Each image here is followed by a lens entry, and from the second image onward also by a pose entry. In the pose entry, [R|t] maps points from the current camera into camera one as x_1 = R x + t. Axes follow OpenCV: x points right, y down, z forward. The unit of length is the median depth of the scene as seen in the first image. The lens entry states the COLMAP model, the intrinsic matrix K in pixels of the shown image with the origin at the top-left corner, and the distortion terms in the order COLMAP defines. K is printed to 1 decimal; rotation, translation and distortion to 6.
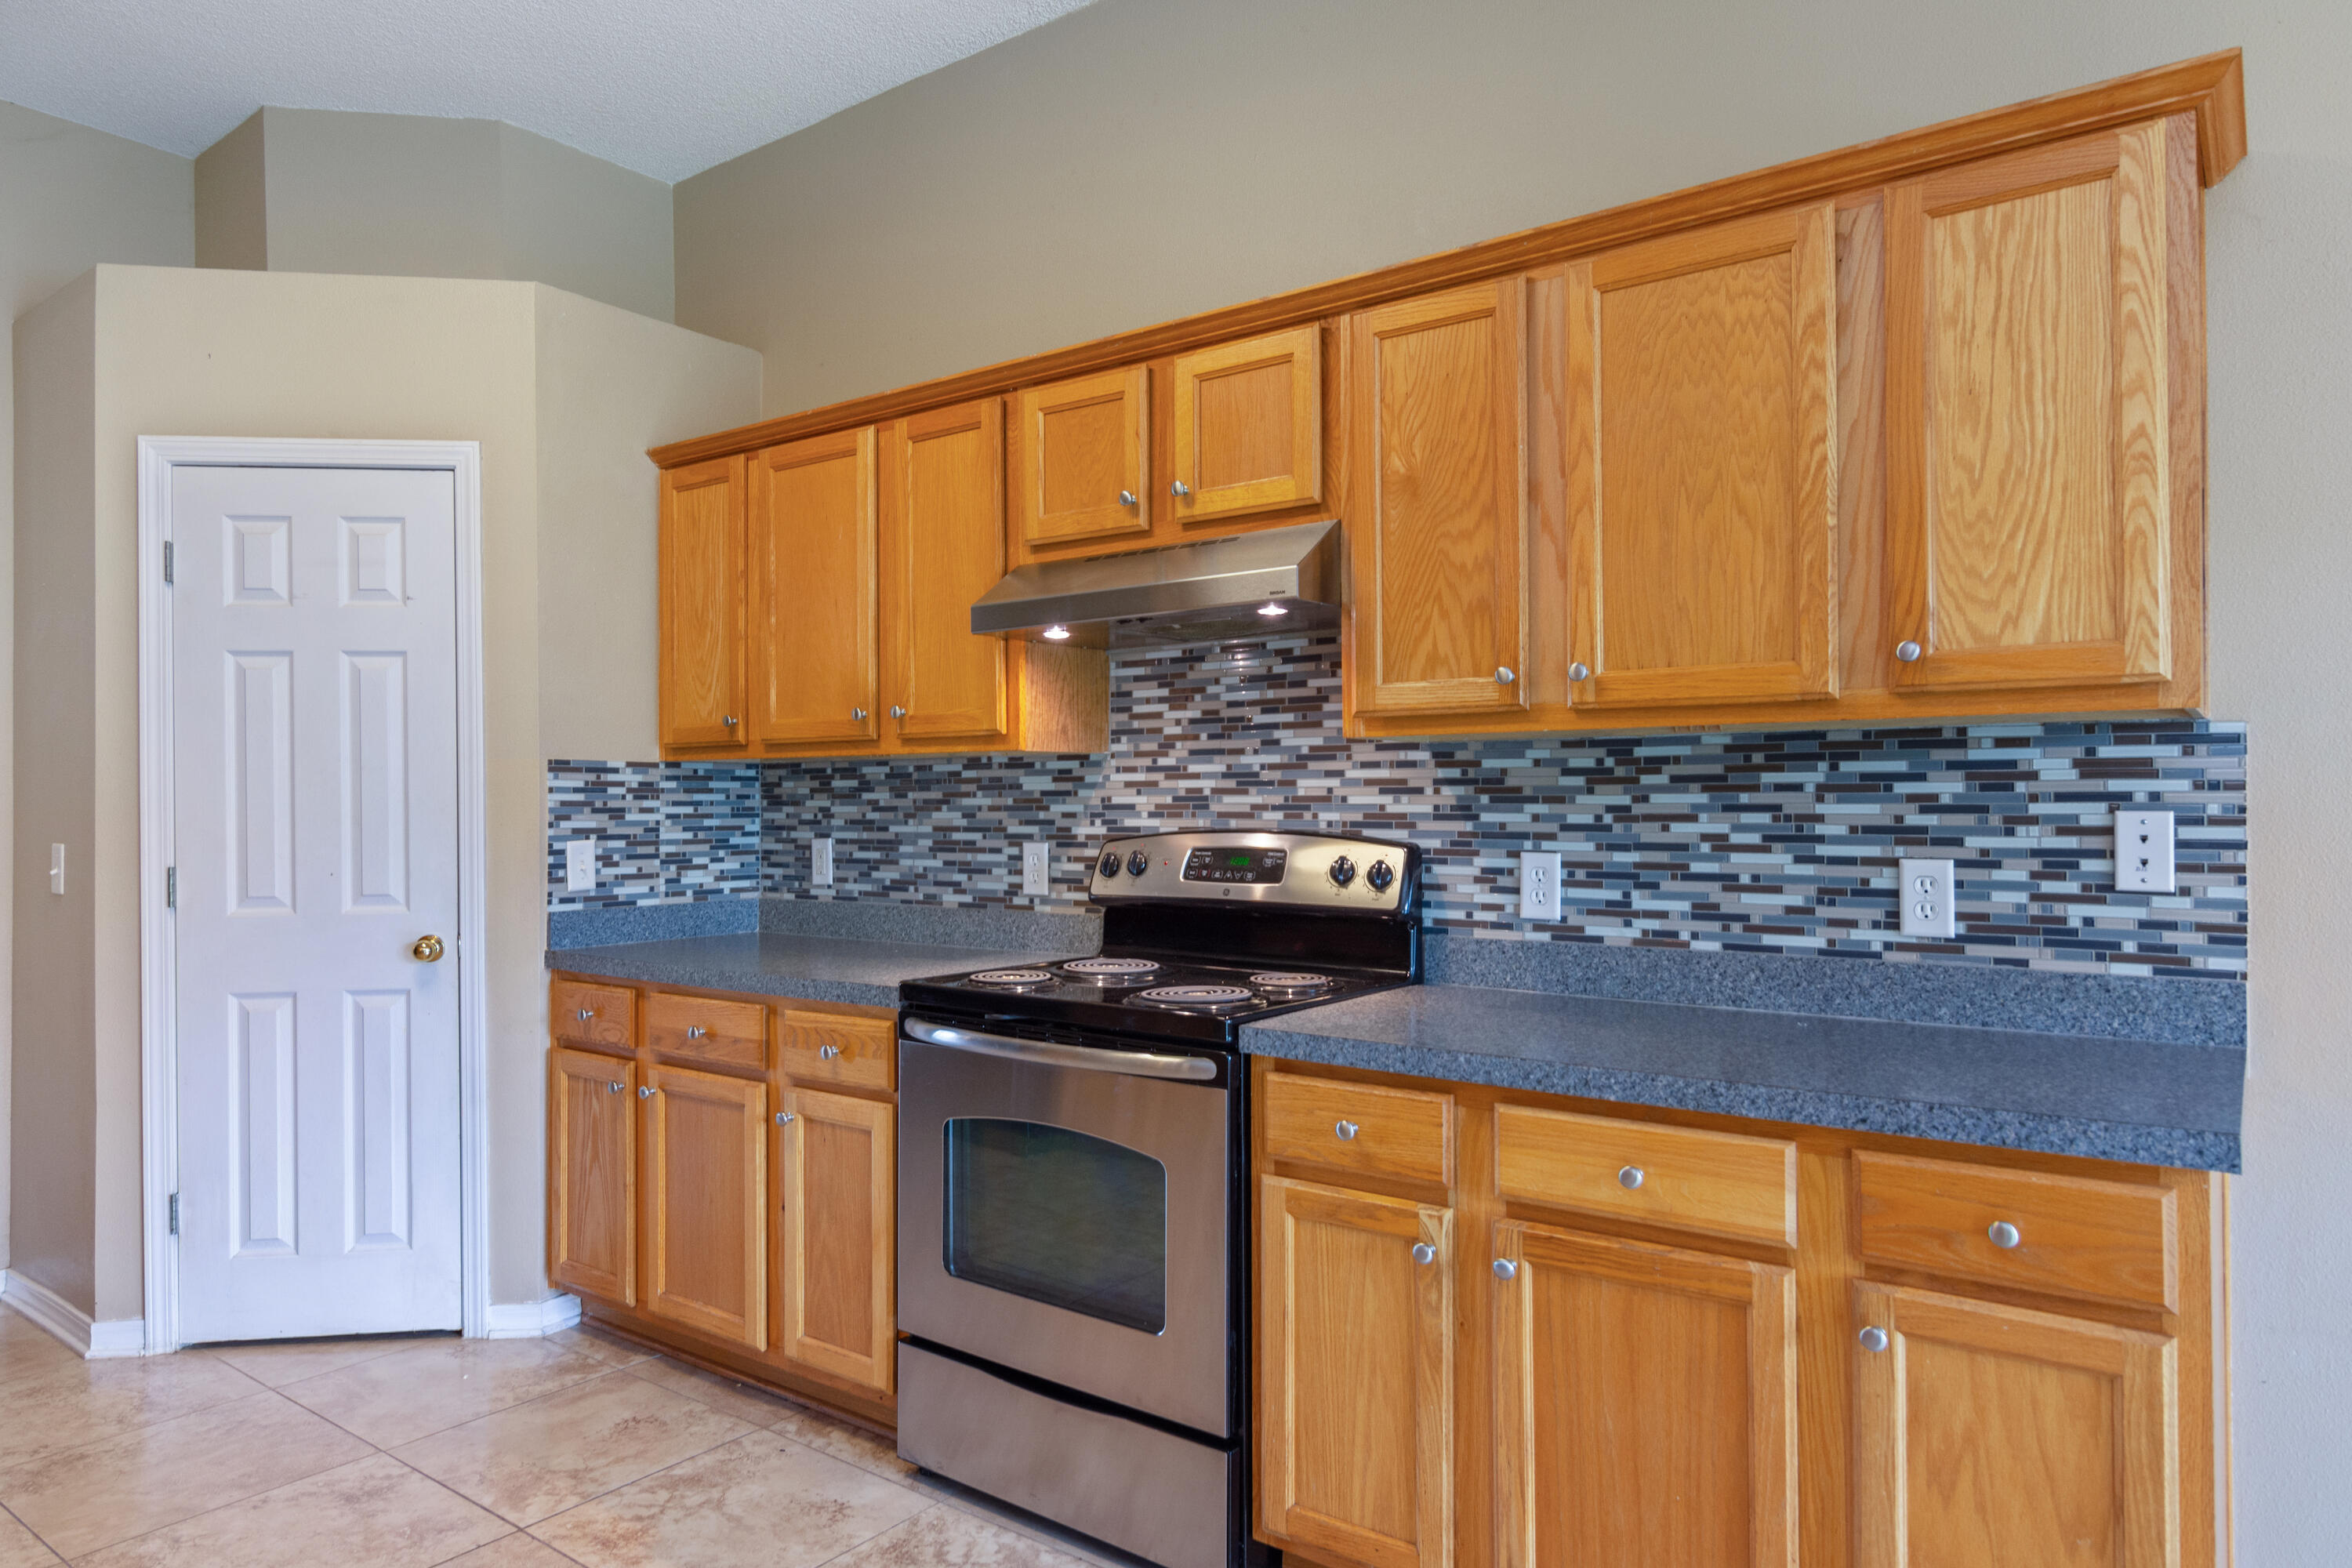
lens RADIAL K [[1414.8, 0, 1176.0], [0, 1414.8, 784.0], [0, 0, 1]] dist [-0.002393, 0.001078]
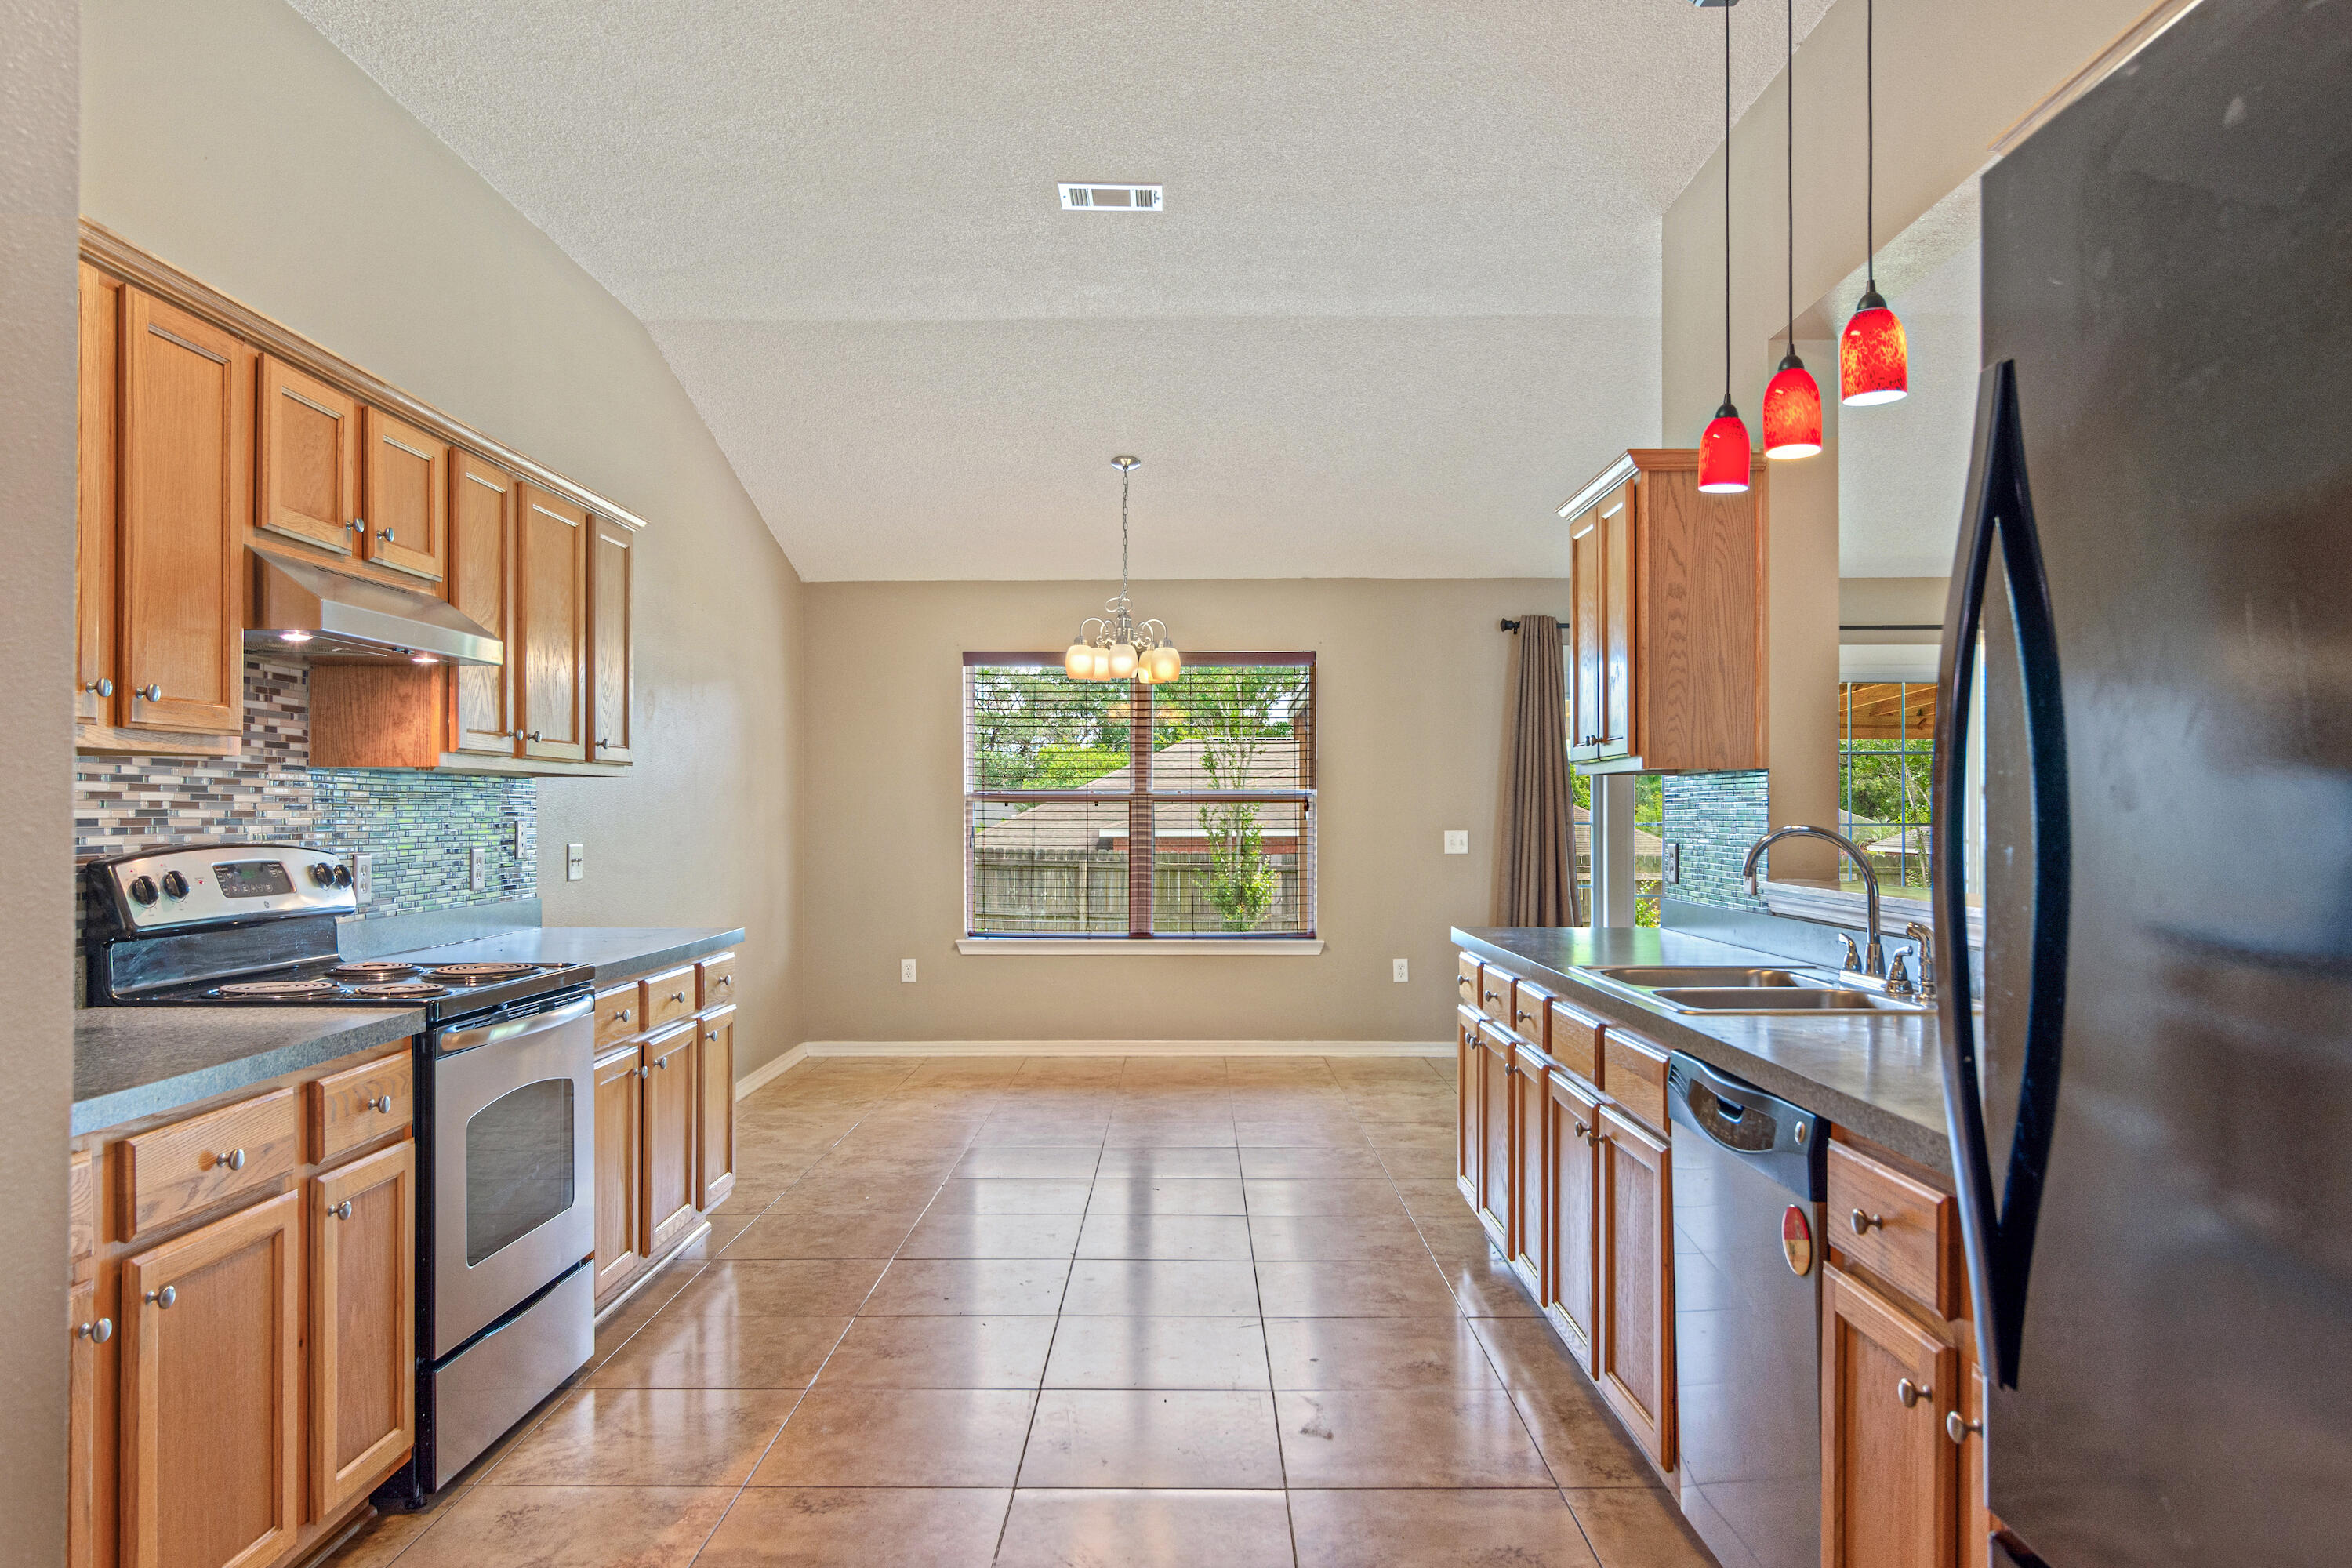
lens RADIAL K [[1658.4, 0, 1176.0], [0, 1658.4, 784.0], [0, 0, 1]] dist [-0.001742, -0.001059]
pose [[-0.590807, 0.018832, 0.806593, -1.273589], [-0.004631, 0.999632, -0.026731, 0.017972], [-0.806800, -0.019529, -0.590502, 1.140519]]
